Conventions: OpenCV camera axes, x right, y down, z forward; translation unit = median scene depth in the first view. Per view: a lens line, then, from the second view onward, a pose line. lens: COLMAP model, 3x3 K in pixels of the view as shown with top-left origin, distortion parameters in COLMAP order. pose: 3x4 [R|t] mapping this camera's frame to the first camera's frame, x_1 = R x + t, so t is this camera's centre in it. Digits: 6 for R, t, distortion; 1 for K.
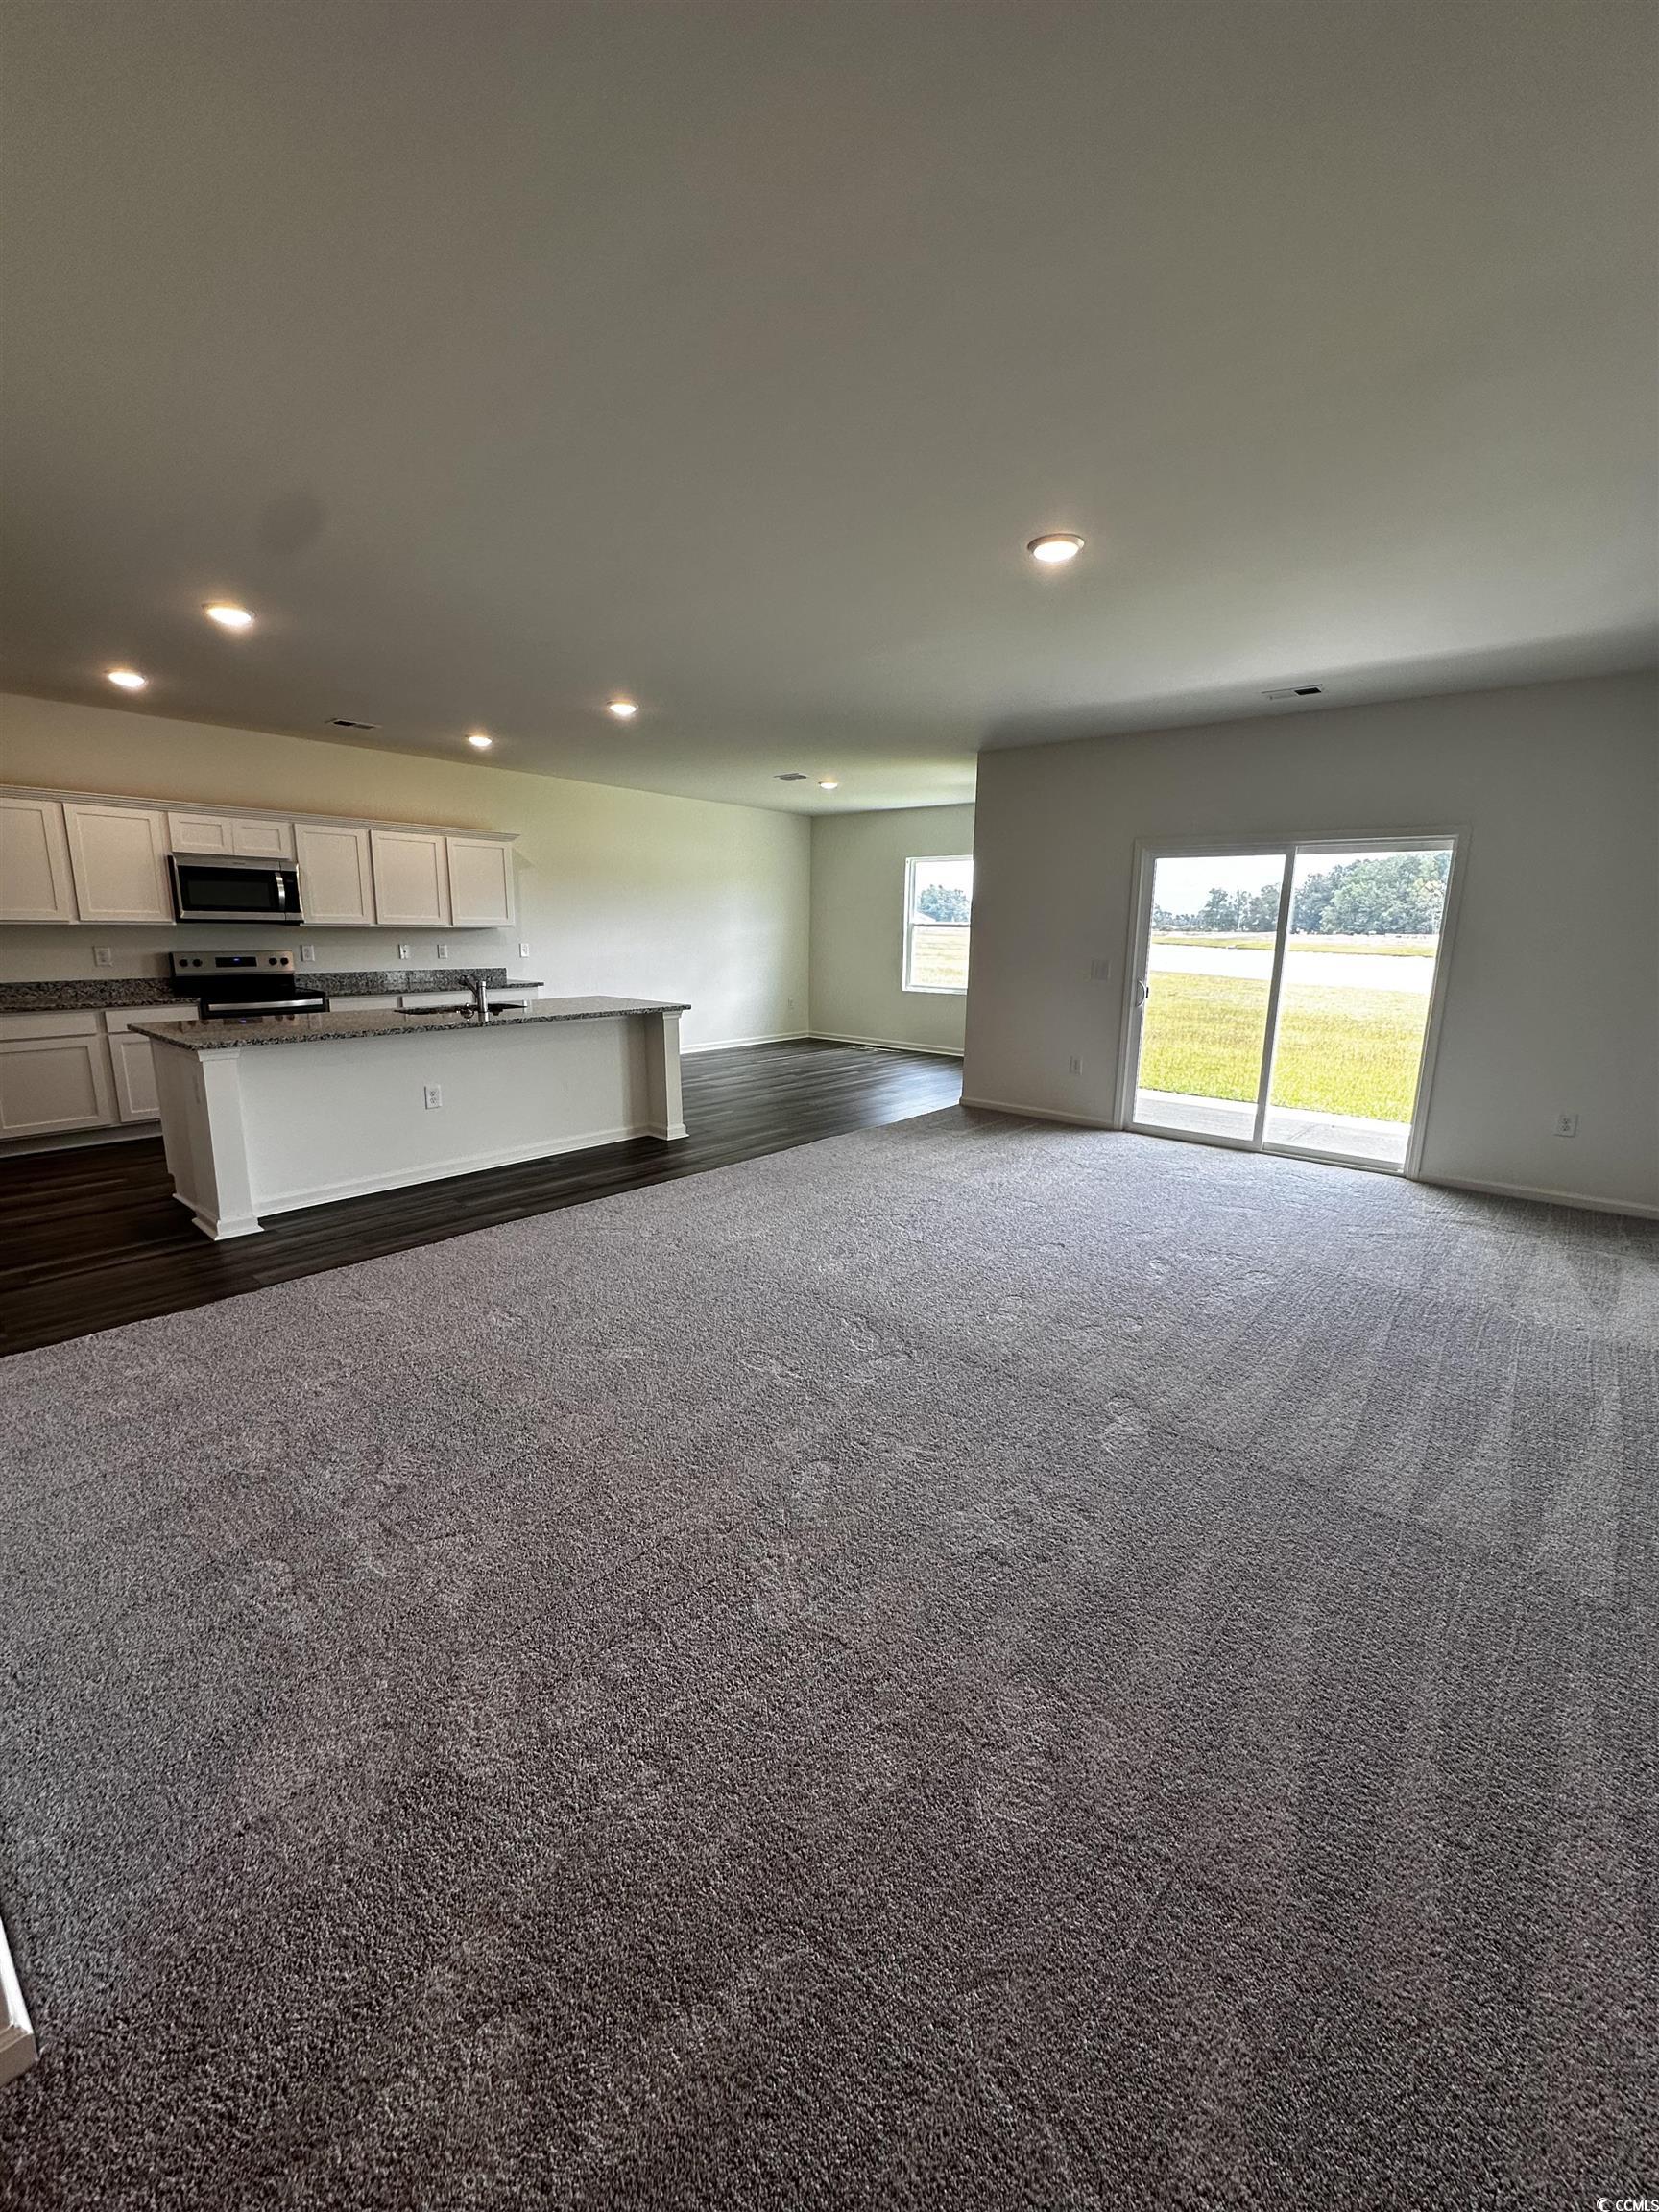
lens RADIAL K [[884.7, 0, 834.2], [0, 884.7, 1107.0], [0, 0, 1]] dist [-0.005206, 0.001259]
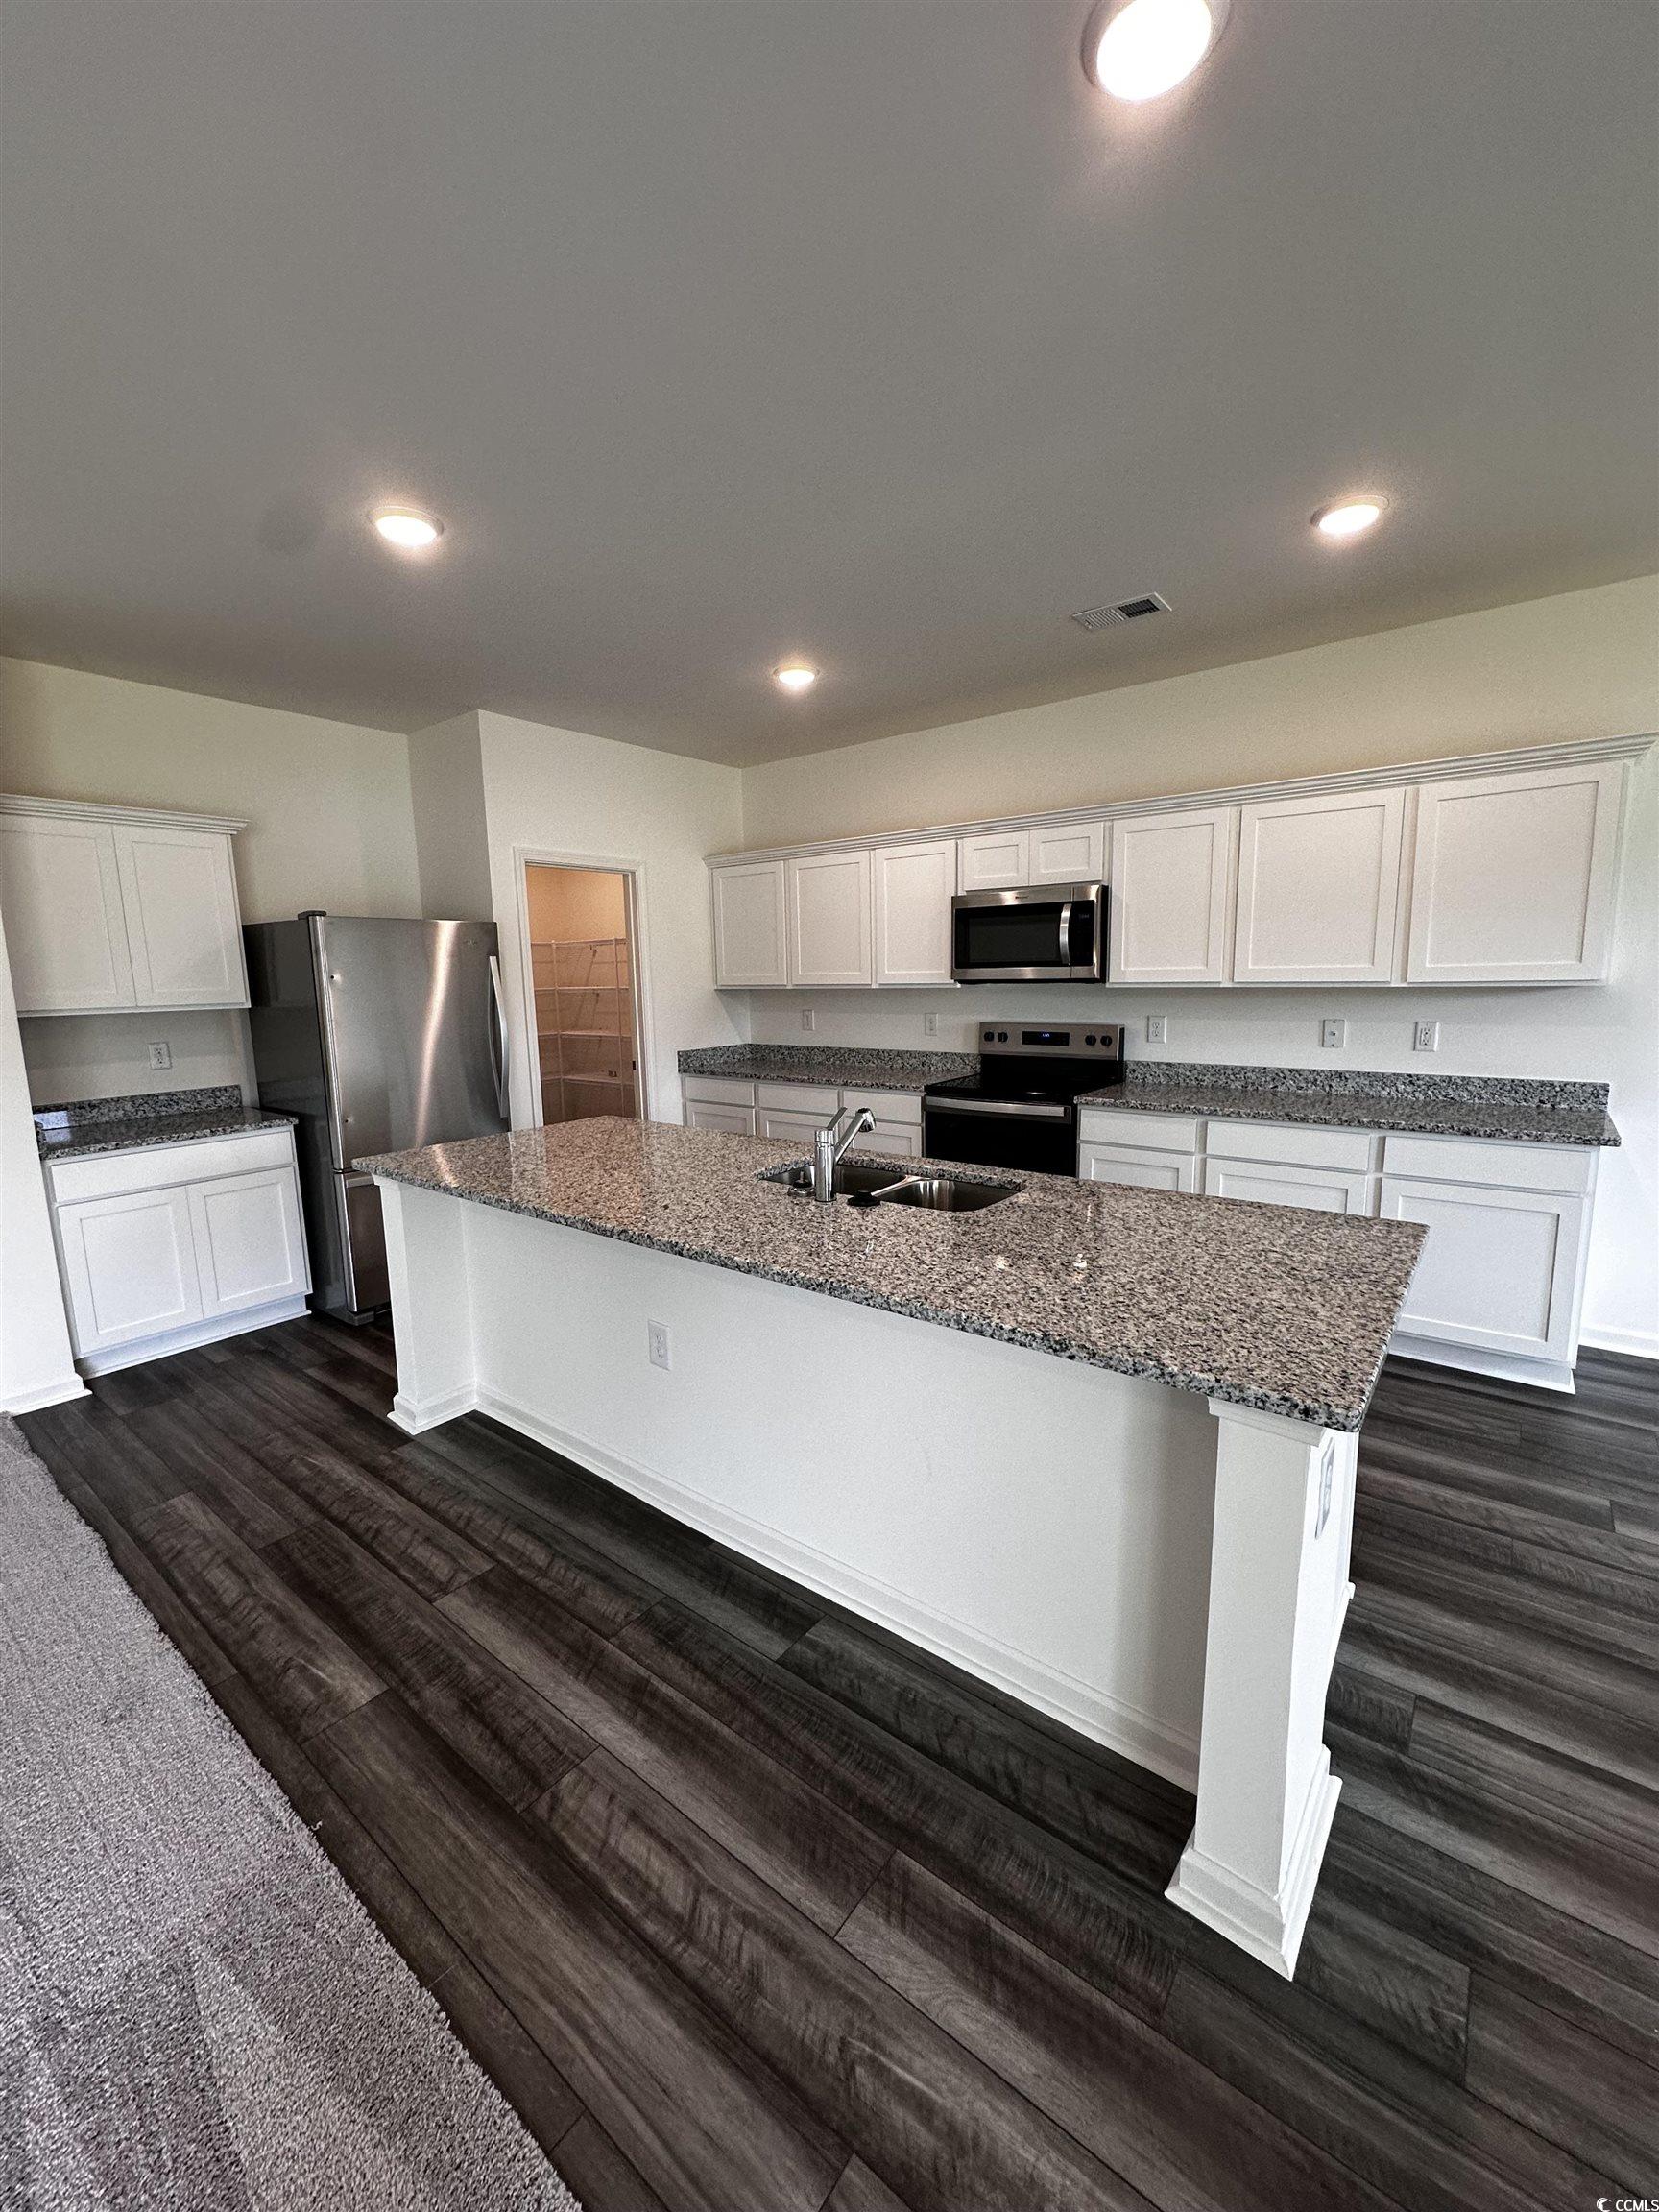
lens RADIAL K [[884.7, 0, 837.1], [0, 884.7, 1101.0], [0, 0, 1]] dist [-0.005206, 0.001259]
pose [[0.038067, 0.128138, -0.991025, 0.011754], [-0.184126, 0.975663, 0.119079, -0.173502], [0.982165, 0.177941, 0.060734, 0.827634]]
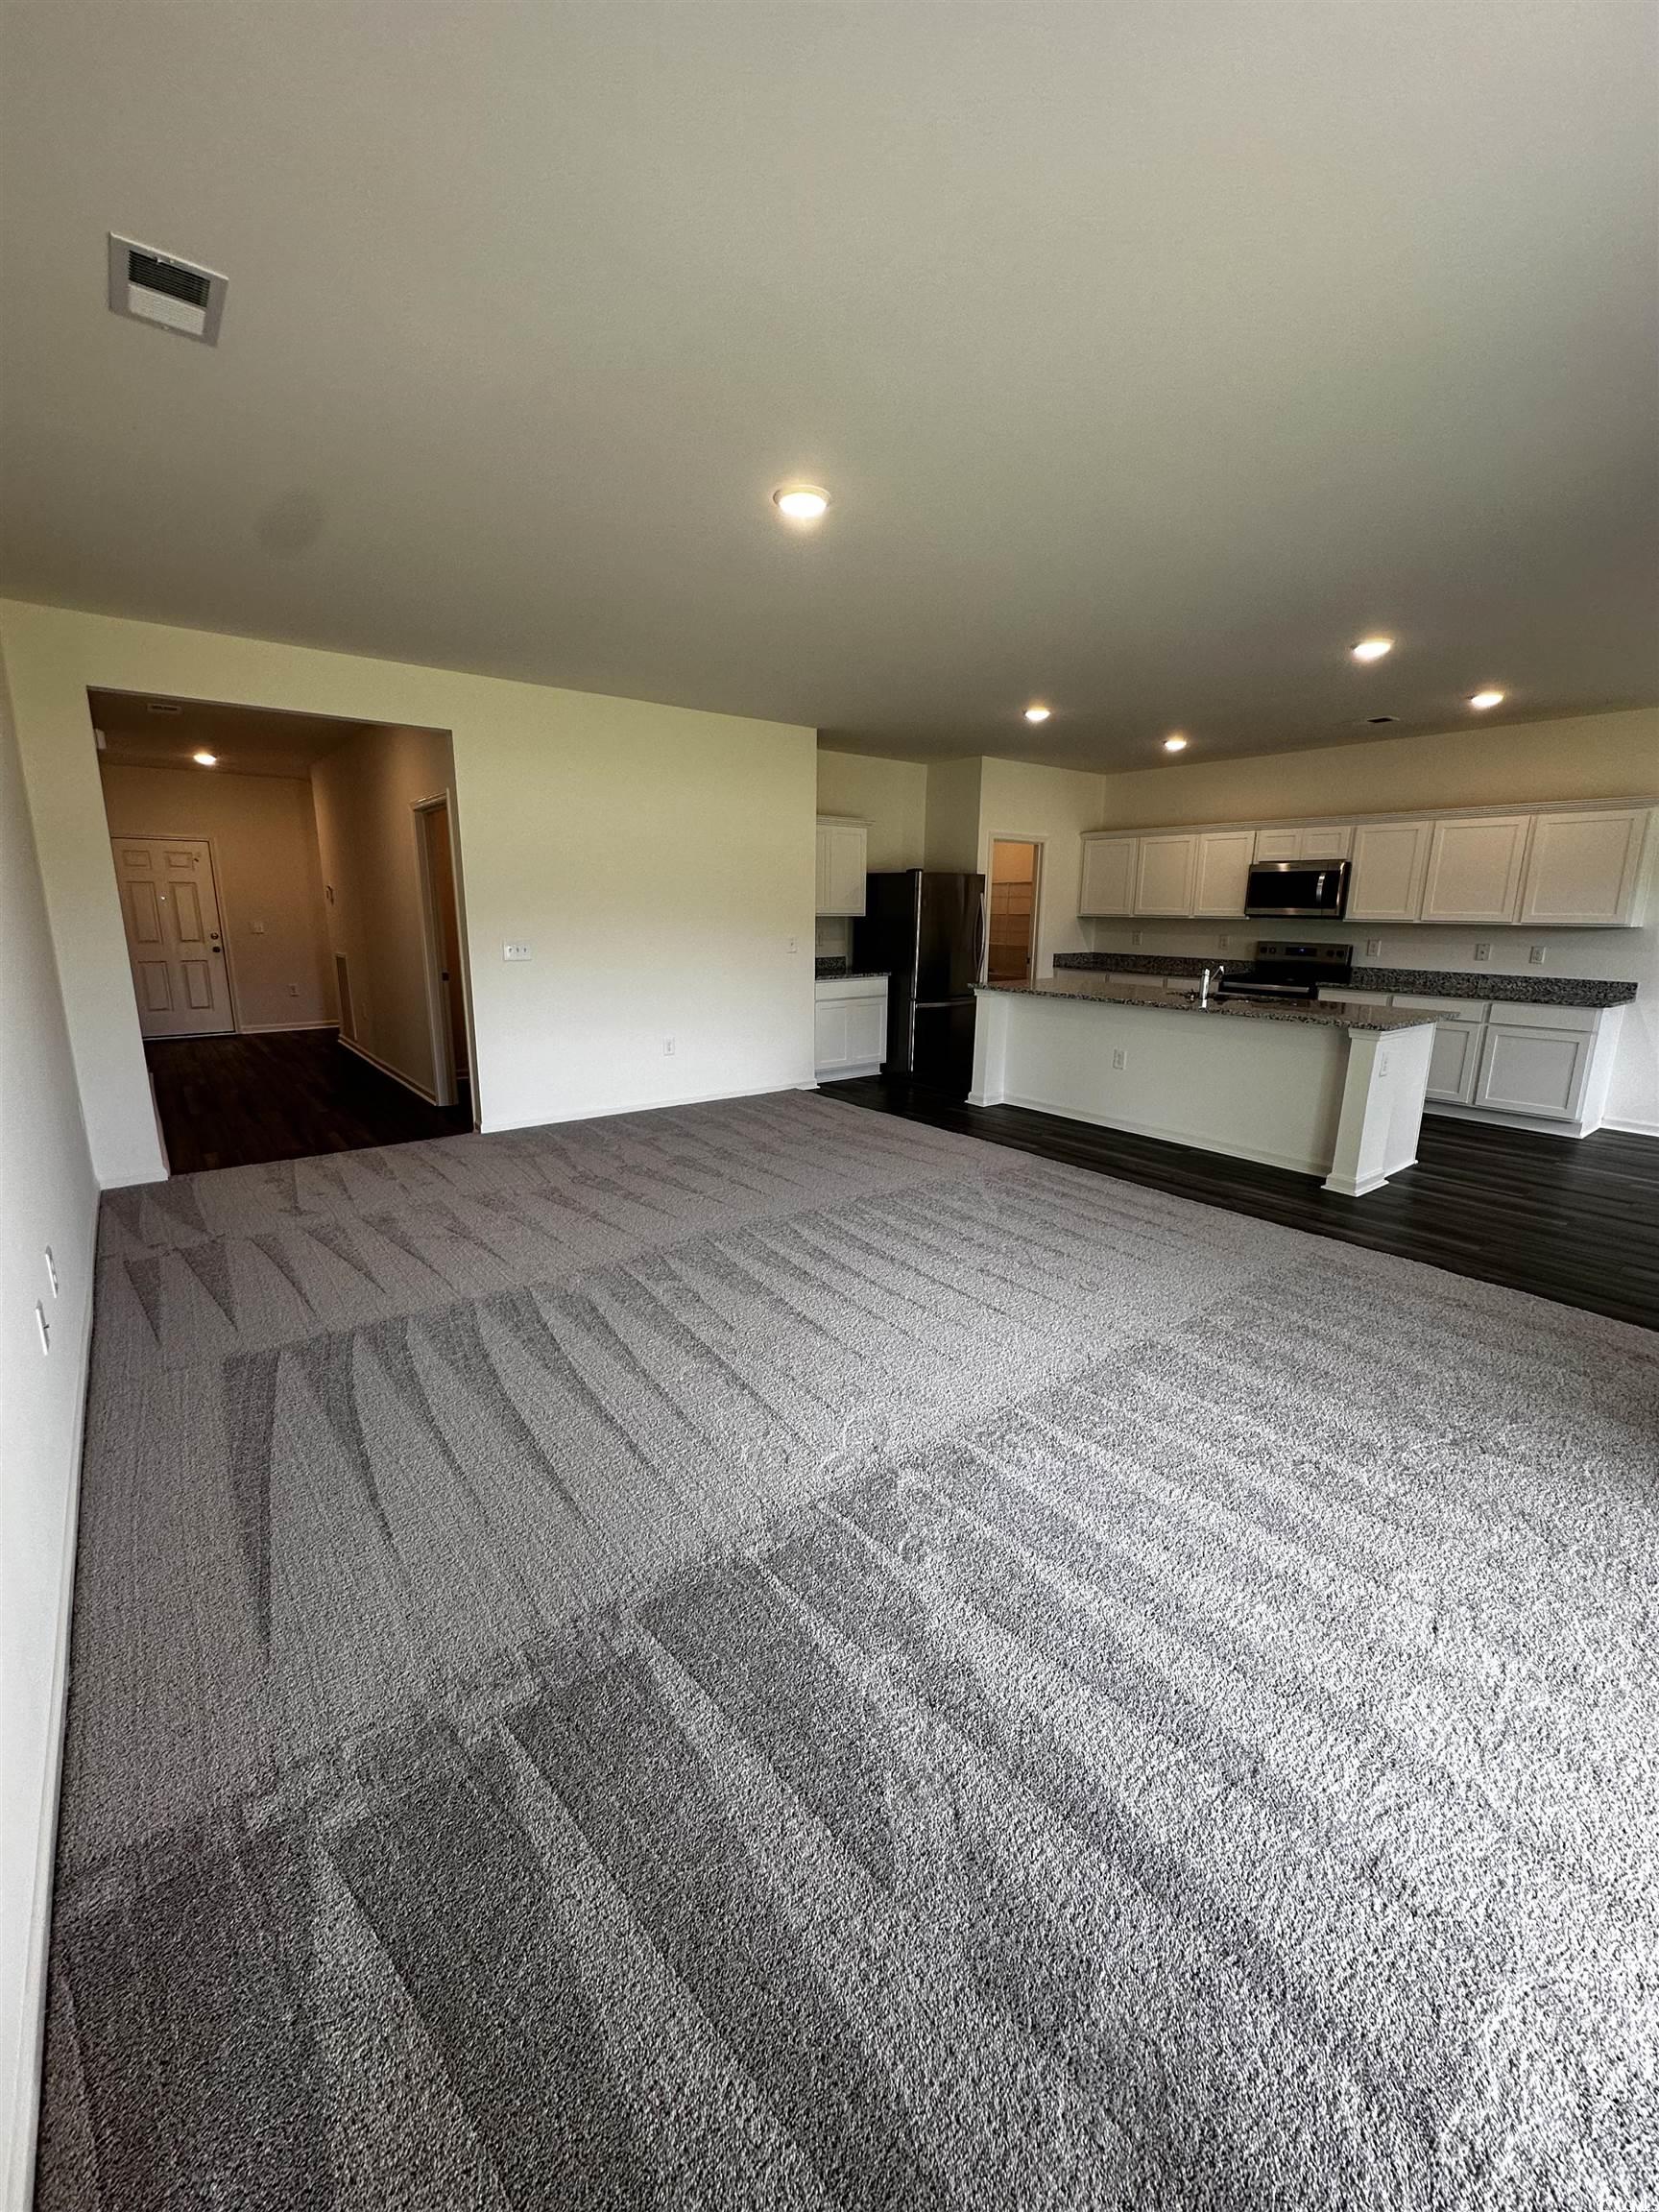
lens RADIAL K [[884.7, 0, 833.7], [0, 884.7, 1094.9], [0, 0, 1]] dist [-0.005206, 0.001259]
pose [[-0.203748, 0.186547, -0.961086, 0.615885], [-0.214070, 0.949435, 0.229668, -0.123997], [0.955333, 0.252534, -0.153511, 0.656414]]
